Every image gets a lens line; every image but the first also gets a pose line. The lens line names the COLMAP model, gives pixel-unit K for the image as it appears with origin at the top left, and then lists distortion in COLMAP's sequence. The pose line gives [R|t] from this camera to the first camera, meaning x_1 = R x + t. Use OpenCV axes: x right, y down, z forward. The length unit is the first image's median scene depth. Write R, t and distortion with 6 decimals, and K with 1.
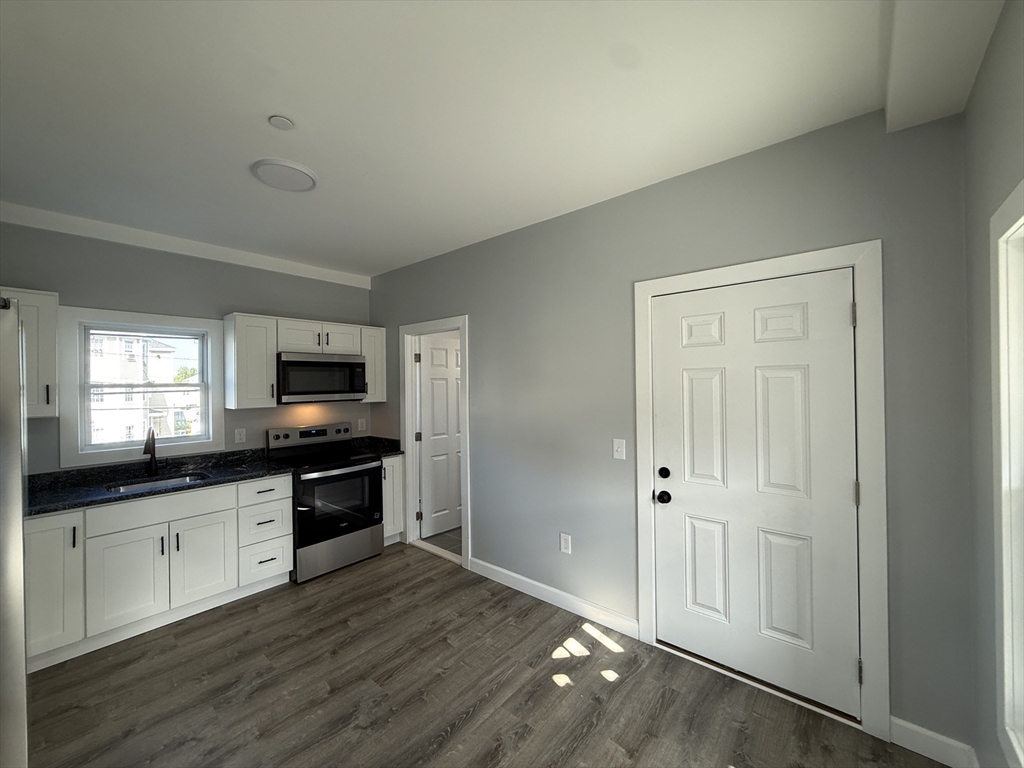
lens RADIAL K [[408.0, 0, 509.6], [0, 408.0, 382.0], [0, 0, 1]] dist [-0.001631, -0.000036]
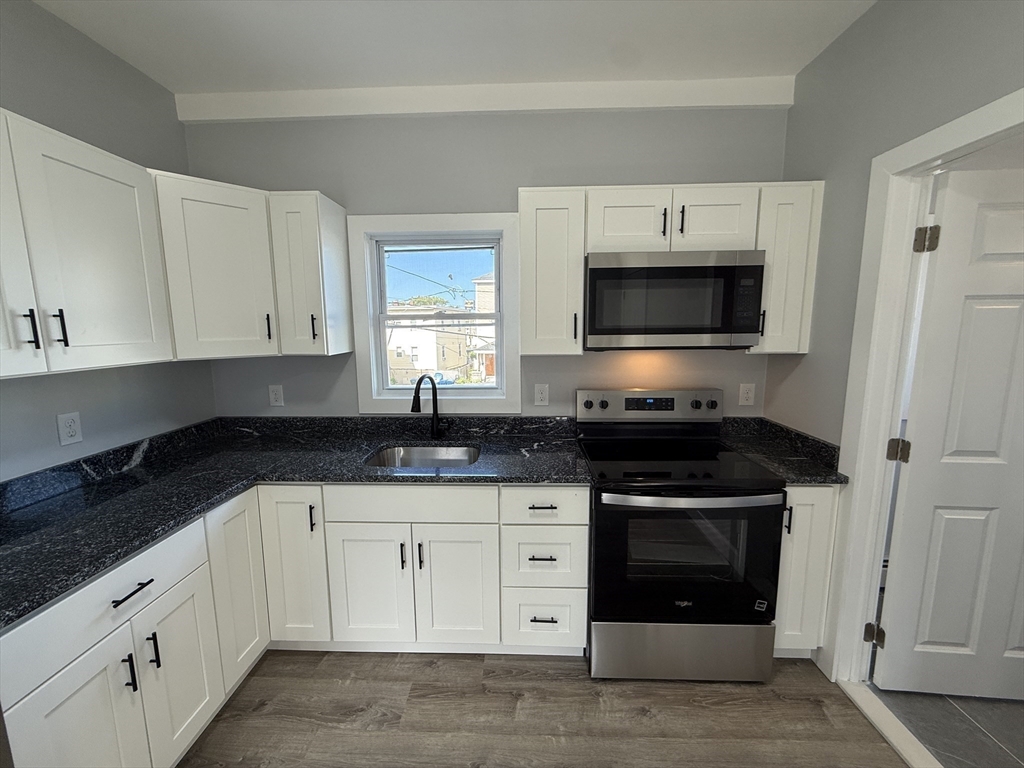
lens RADIAL K [[408.0, 0, 509.6], [0, 408.0, 382.0], [0, 0, 1]] dist [-0.001631, -0.000036]
pose [[0.624969, 0.116527, -0.771904, -0.175322], [0.001481, 0.988618, 0.150442, 0.012013], [0.780648, -0.095164, 0.617683, 0.514023]]
